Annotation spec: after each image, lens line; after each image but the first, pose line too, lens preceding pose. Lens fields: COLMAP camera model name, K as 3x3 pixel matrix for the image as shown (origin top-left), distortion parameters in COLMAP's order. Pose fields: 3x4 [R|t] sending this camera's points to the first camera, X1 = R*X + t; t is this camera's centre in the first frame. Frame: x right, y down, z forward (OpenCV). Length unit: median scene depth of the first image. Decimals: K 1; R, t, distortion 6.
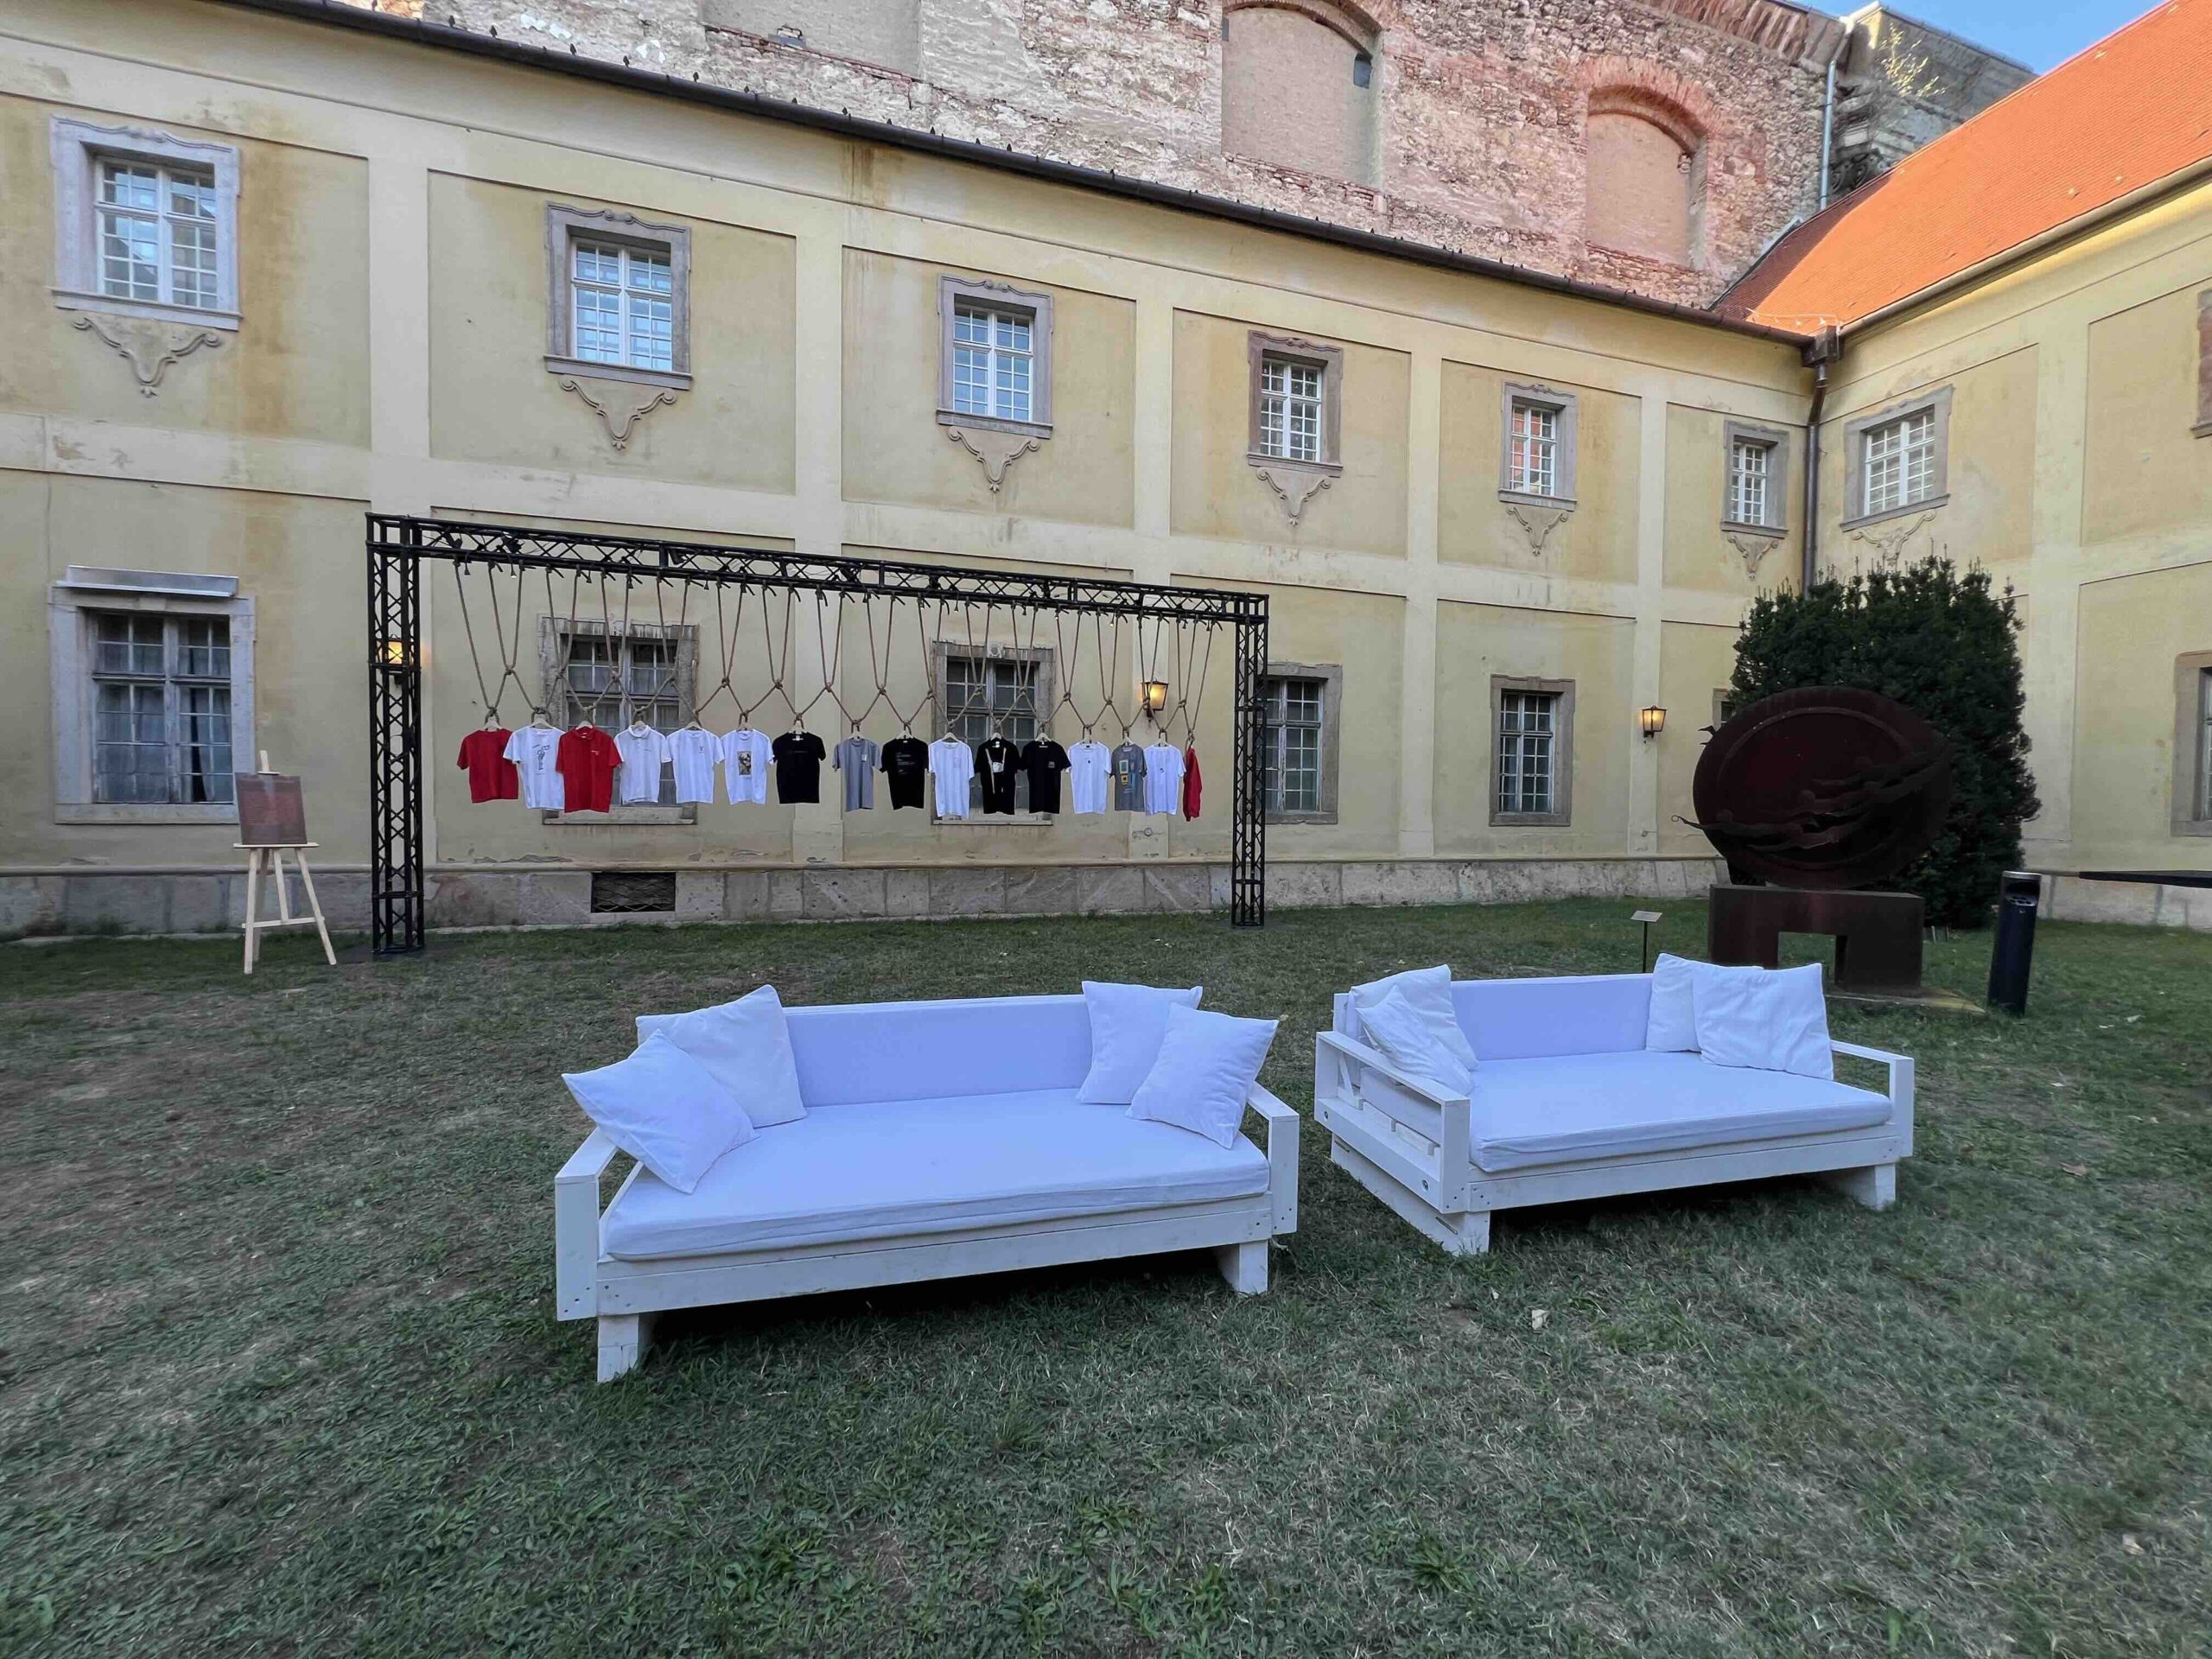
lens RADIAL K [[884.8, 0, 1098.6], [0, 884.8, 829.1], [0, 0, 1]] dist [-0.002985, 0.000529]
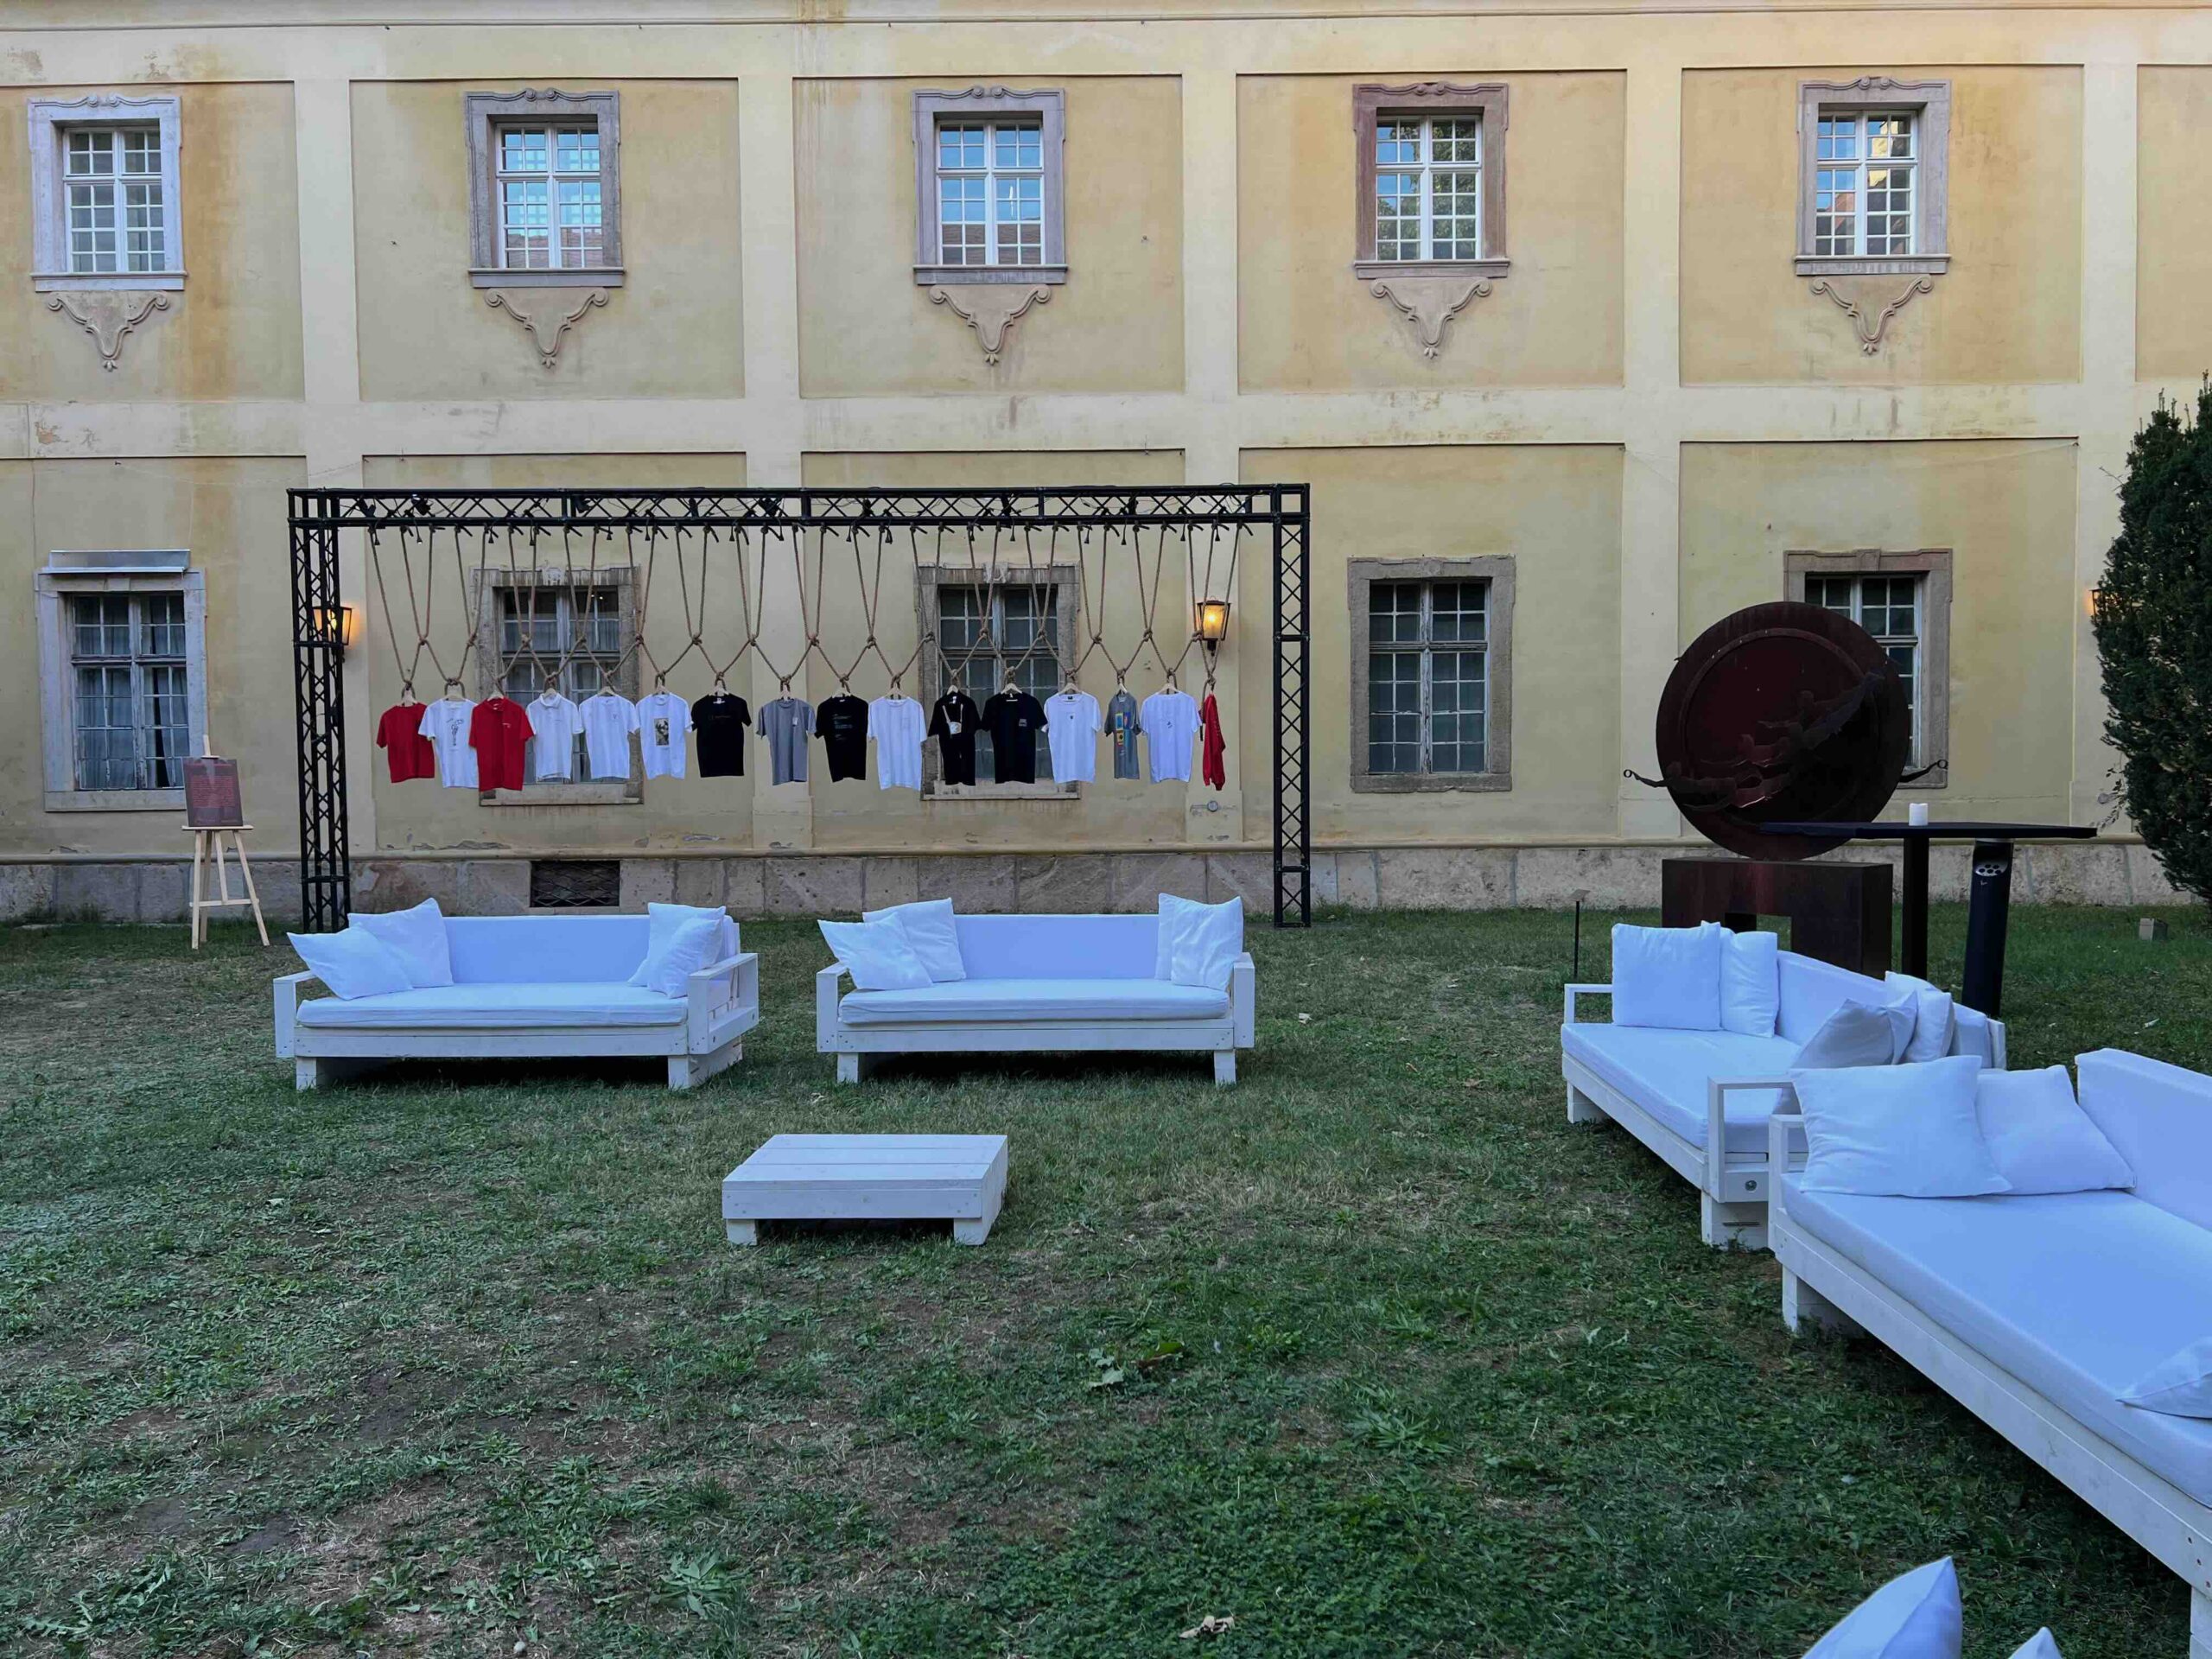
lens RADIAL K [[1657.9, 0, 1121.0], [0, 1657.9, 841.6], [0, 0, 1]] dist [0.055678, -0.055847]
pose [[0.956933, -0.008659, -0.290181, 0.384409], [0.012722, 0.999846, 0.012117, 0.014922], [0.290031, -0.015287, 0.956895, -0.337015]]
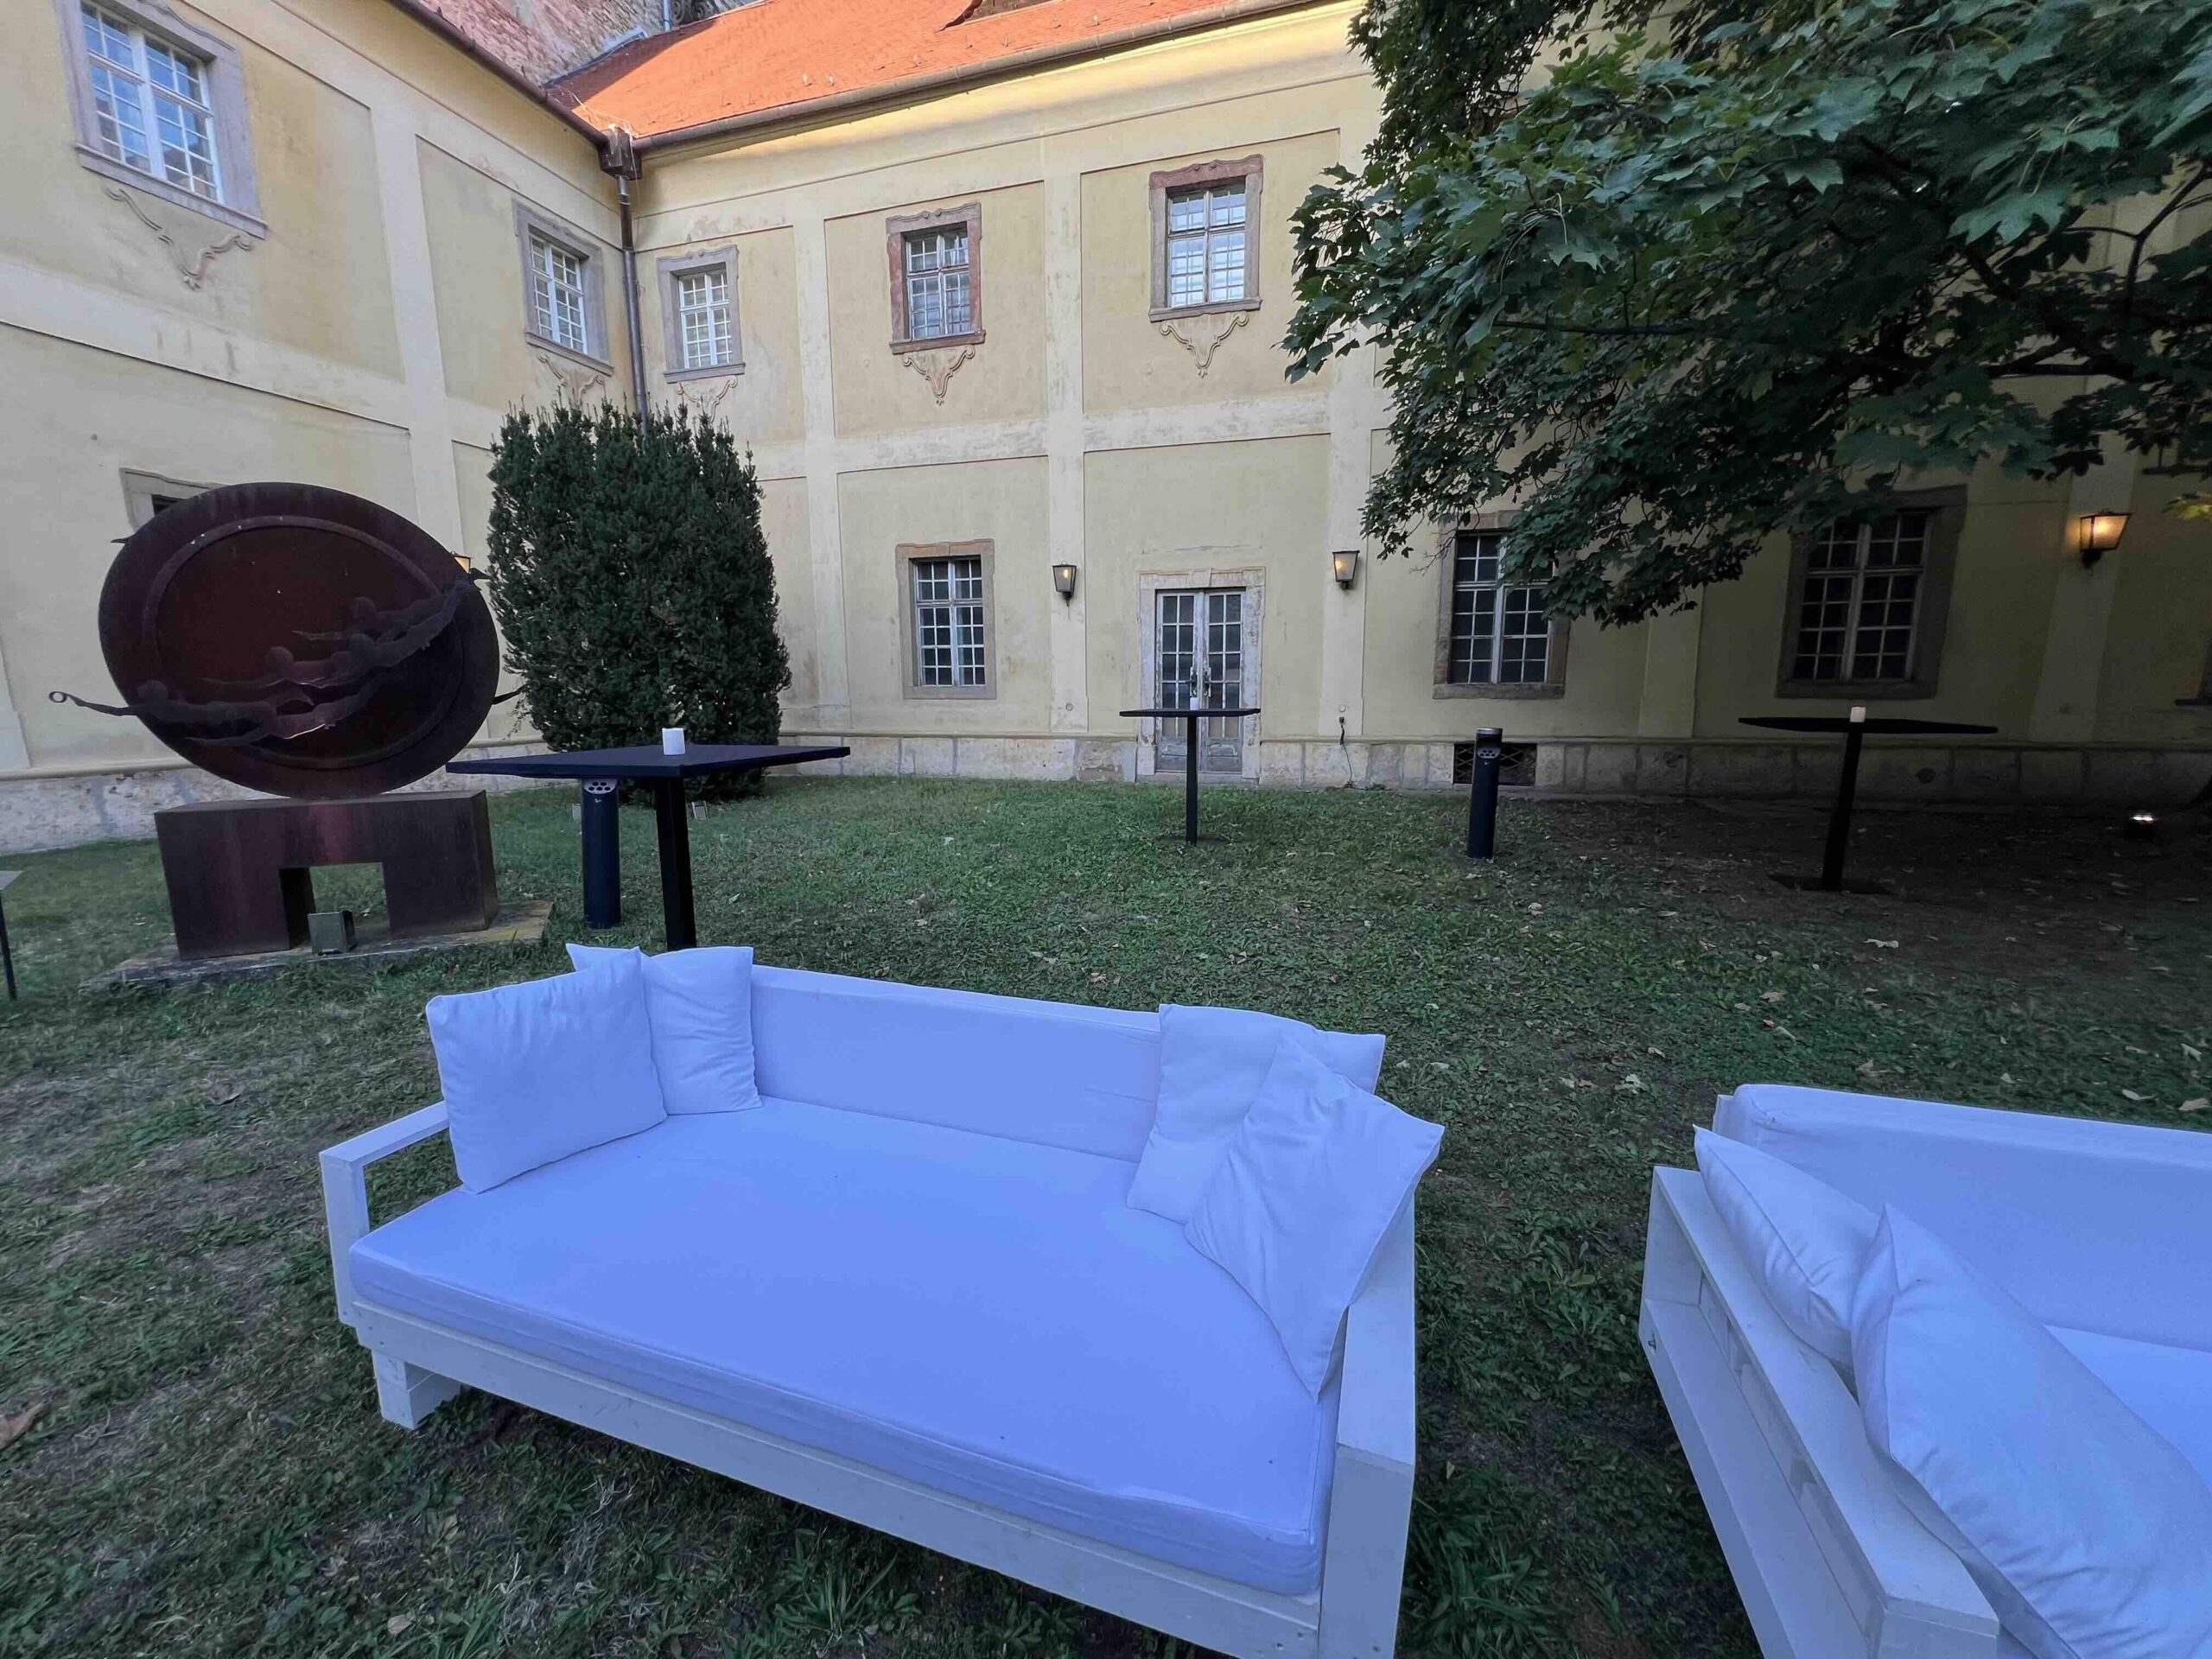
lens RADIAL K [[886.9, 0, 1099.6], [0, 886.9, 830.7], [0, 0, 1]] dist [-0.005461, 0.001038]
pose [[0.558155, -0.150189, 0.816031, 0.325577], [0.035595, 0.986910, 0.157293, 0.004306], [-0.828973, -0.058748, 0.556195, 0.079511]]
